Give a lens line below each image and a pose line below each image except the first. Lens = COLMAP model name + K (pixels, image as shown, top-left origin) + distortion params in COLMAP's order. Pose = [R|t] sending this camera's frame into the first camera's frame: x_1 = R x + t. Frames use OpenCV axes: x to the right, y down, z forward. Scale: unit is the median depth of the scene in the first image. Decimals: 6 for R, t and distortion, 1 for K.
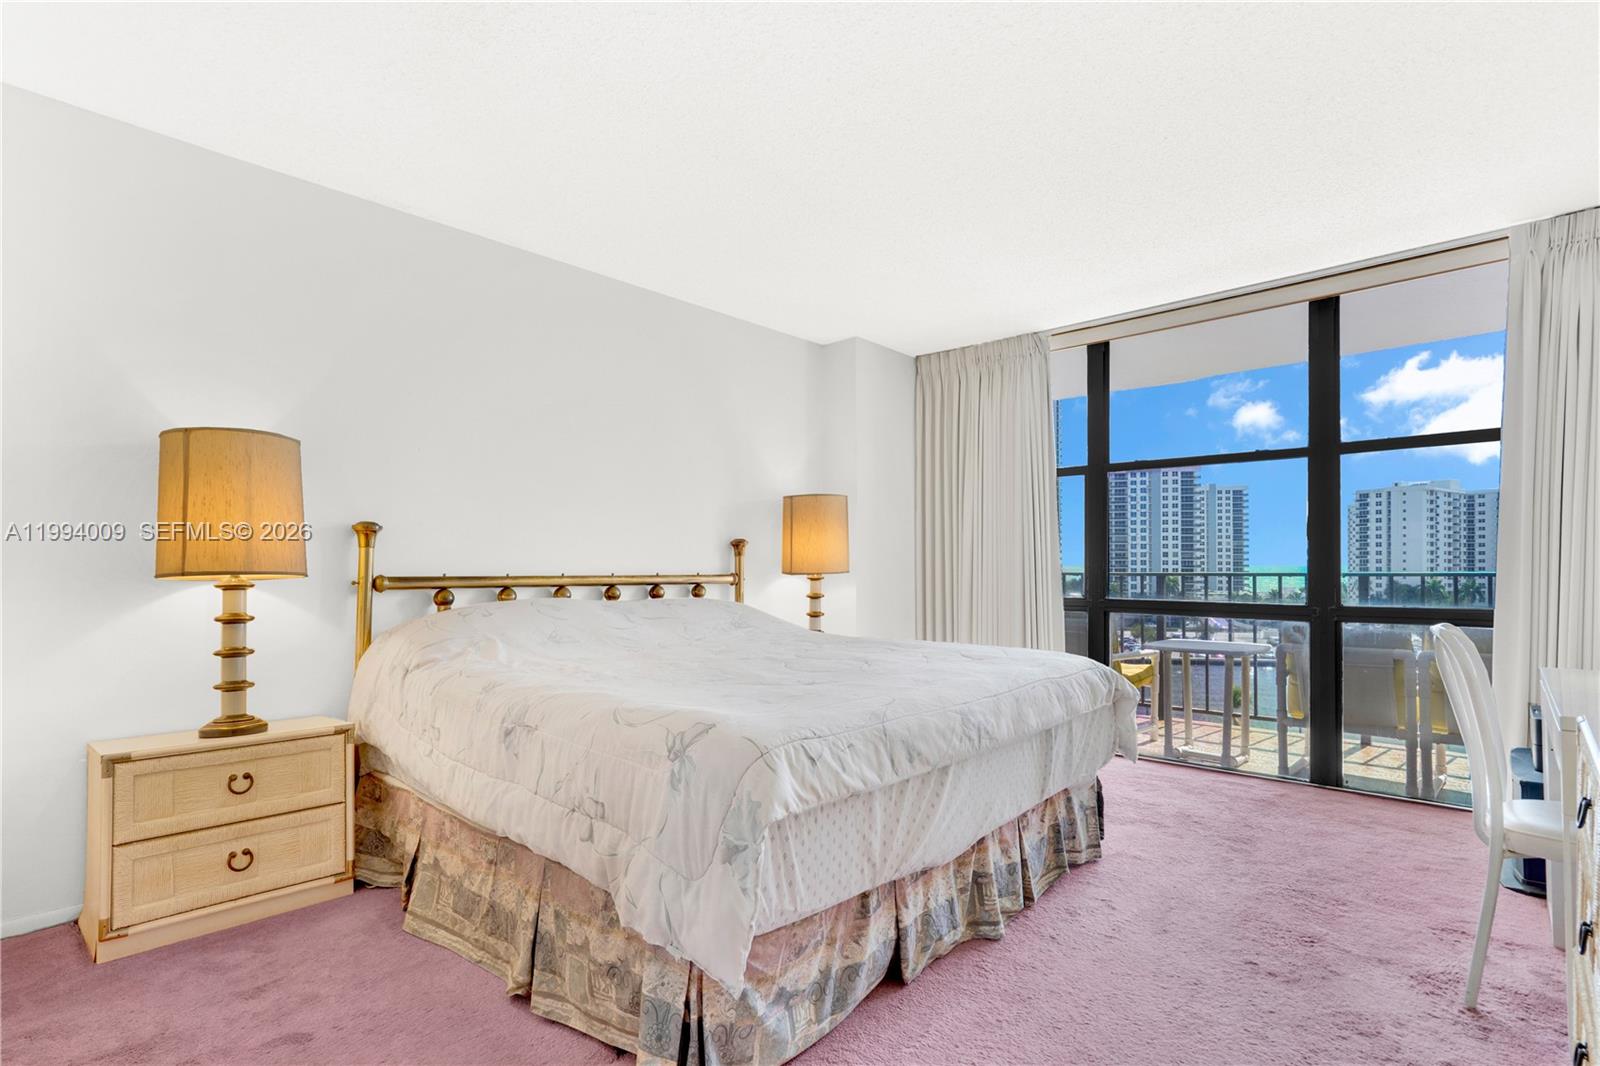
lens RADIAL K [[781.9, 0, 808.8], [0, 781.9, 546.1], [0, 0, 1]] dist [0.008517, 0.000328]
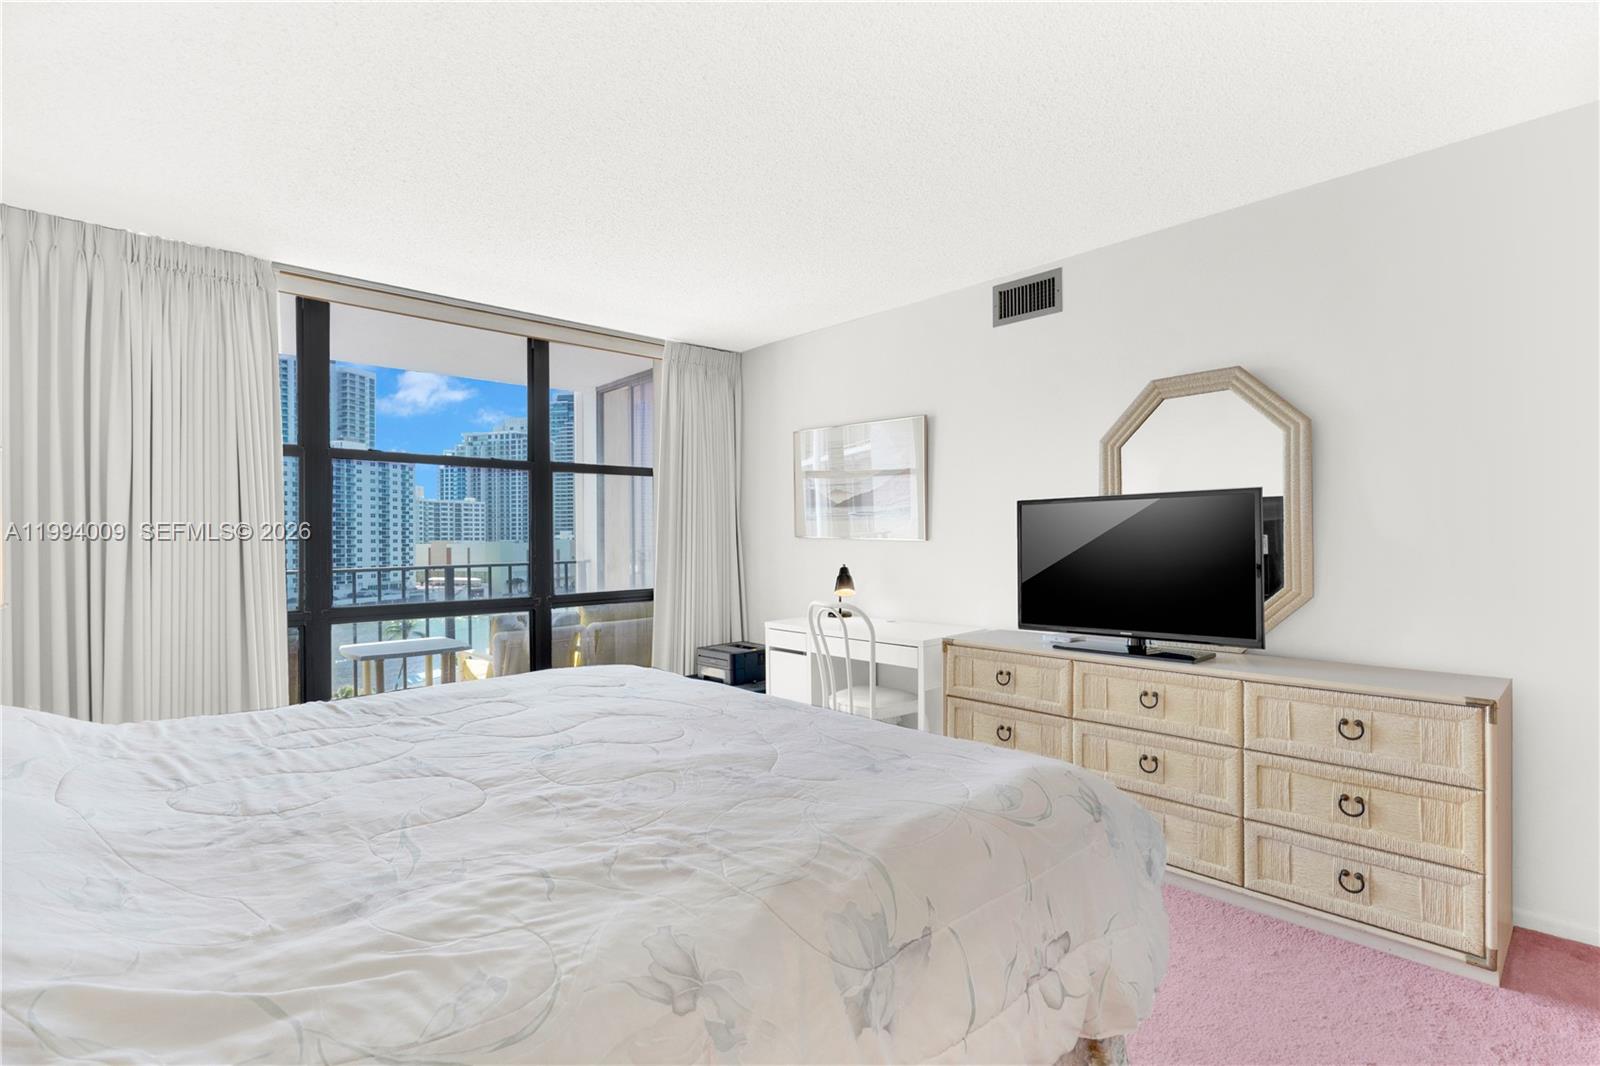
lens RADIAL K [[741.2, 0, 786.2], [0, 741.2, 520.1], [0, 0, 1]] dist [-0.005721, 0.002740]
pose [[0.090127, 0.020997, 0.995709, -0.370416], [-0.012215, 0.999726, -0.019976, -0.018205], [-0.995855, -0.010362, 0.090359, 0.446449]]
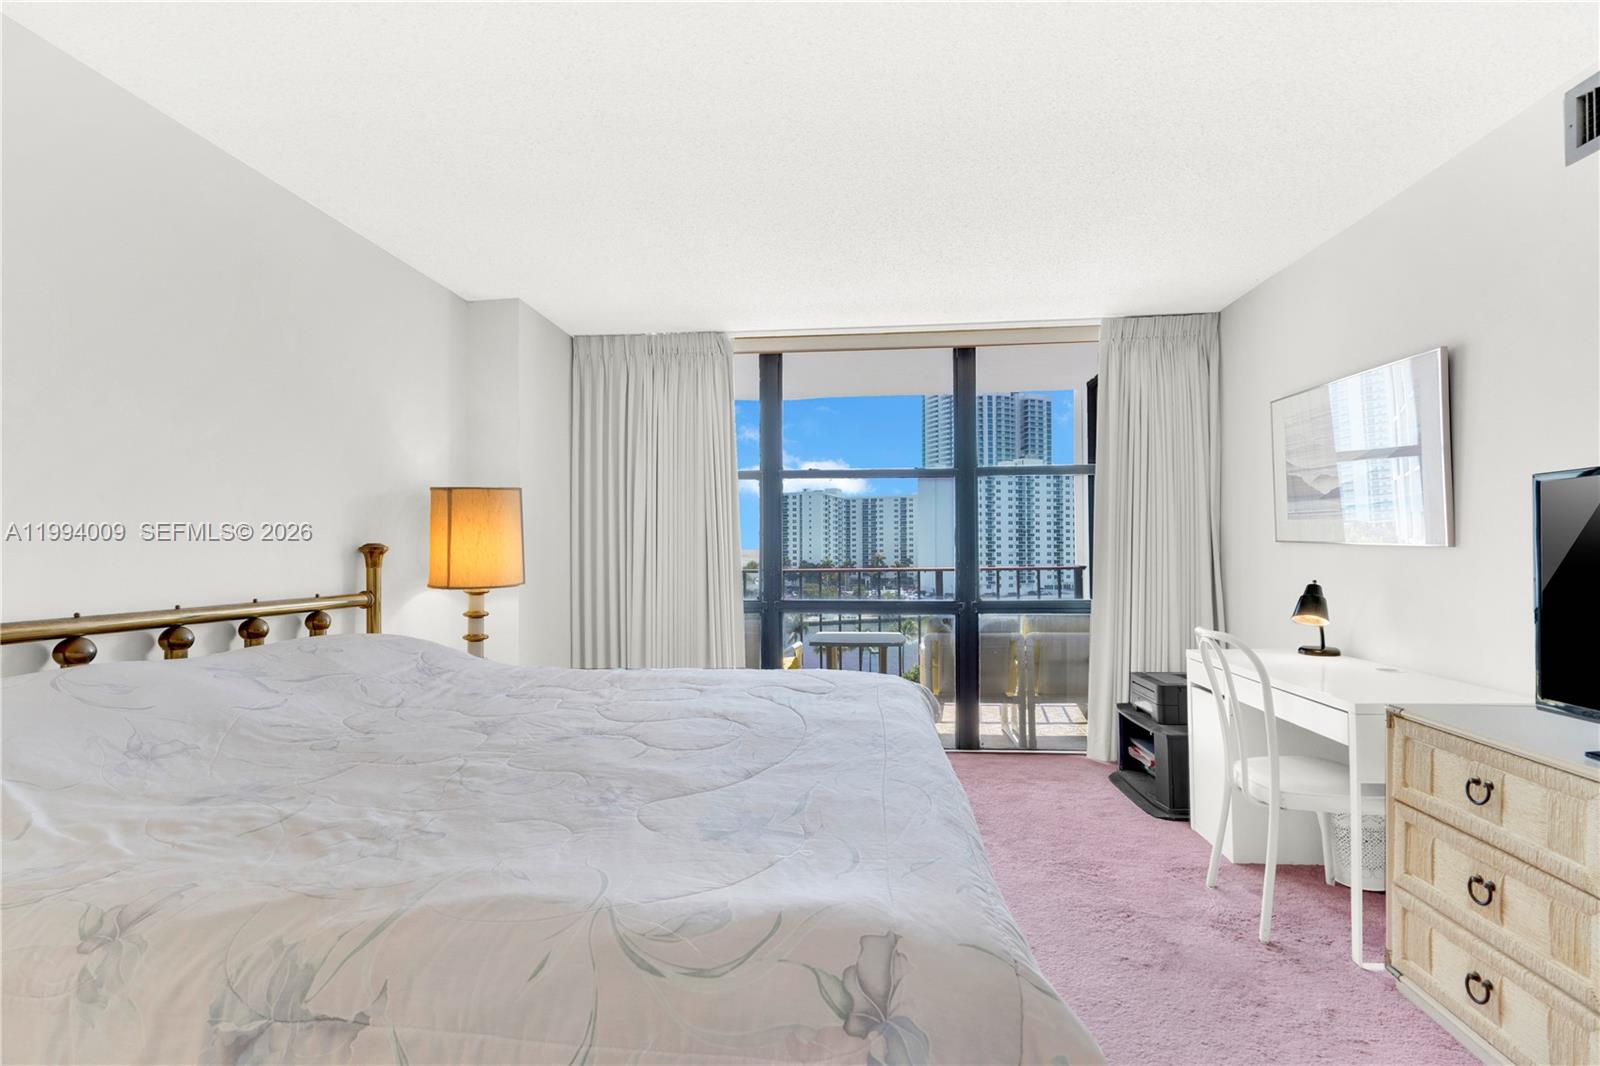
lens RADIAL K [[719.8, 0, 815.5], [0, 719.8, 527.7], [0, 0, 1]] dist [-0.003119, 0.000484]
pose [[0.794014, 0.009962, 0.607818, -0.171289], [-0.004943, 0.999938, -0.009931, -0.020129], [-0.607879, 0.004881, 0.794014, 0.222295]]
